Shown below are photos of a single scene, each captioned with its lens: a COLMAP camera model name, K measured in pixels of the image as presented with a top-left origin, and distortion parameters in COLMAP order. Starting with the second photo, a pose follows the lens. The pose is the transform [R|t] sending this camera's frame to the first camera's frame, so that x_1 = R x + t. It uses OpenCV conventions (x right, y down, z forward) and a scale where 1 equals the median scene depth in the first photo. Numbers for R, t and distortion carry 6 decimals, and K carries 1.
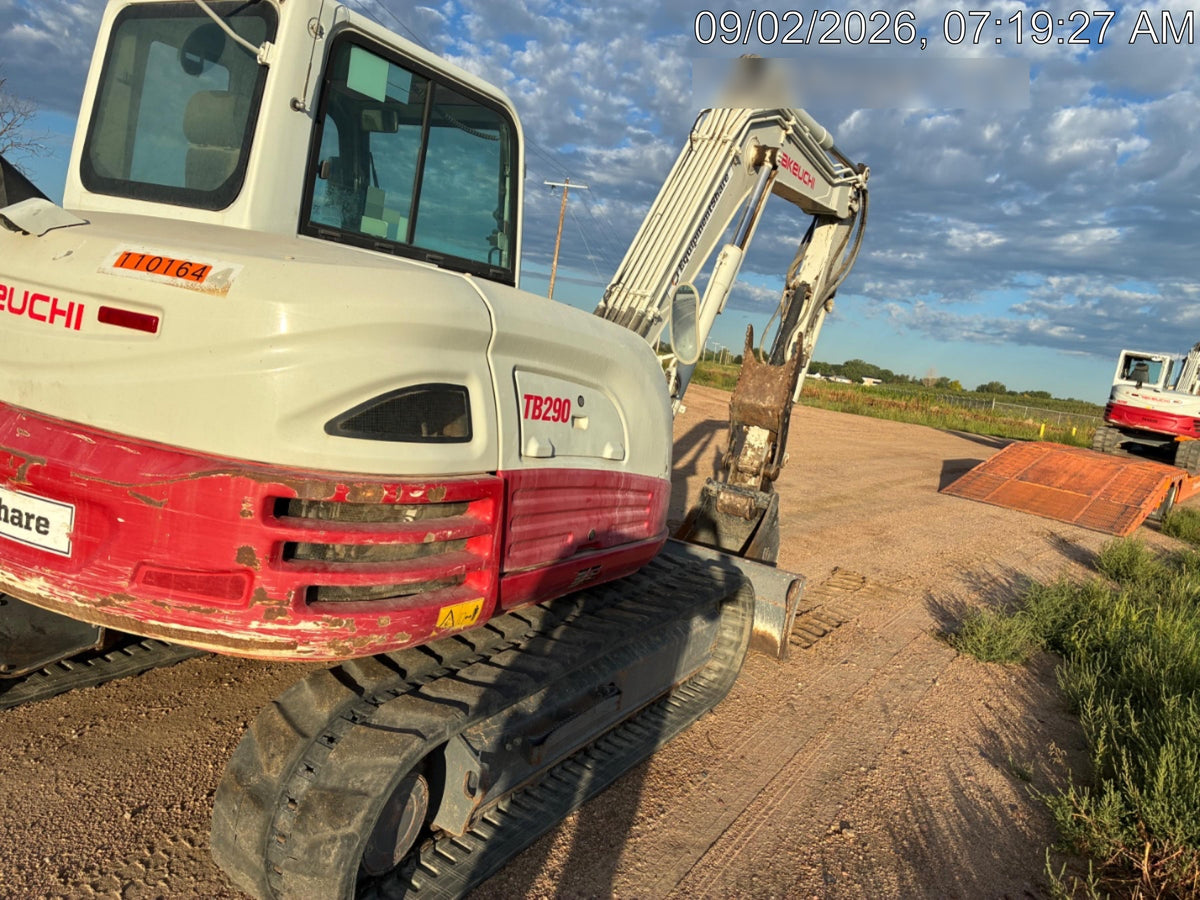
lens RADIAL K [[928.0, 0, 582.4], [0, 928.0, 425.8], [0, 0, 1]] dist [0.090105, -0.109689]
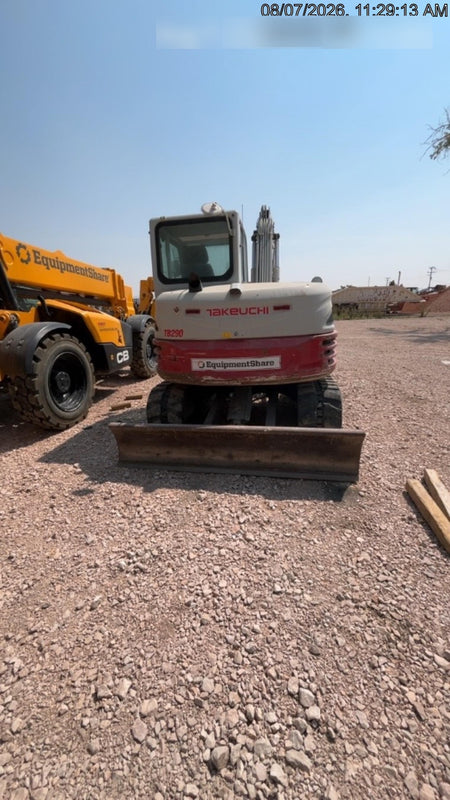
lens RADIAL K [[322.7, 0, 225.0], [0, 322.7, 400.0], [0, 0, 1]] dist [0.000918, 0.000153]
pose [[0.898811, -0.309087, 0.310811, -1.221848], [0.247064, 0.942934, 0.223240, -0.106086], [-0.362075, -0.123860, 0.923883, -0.244800]]
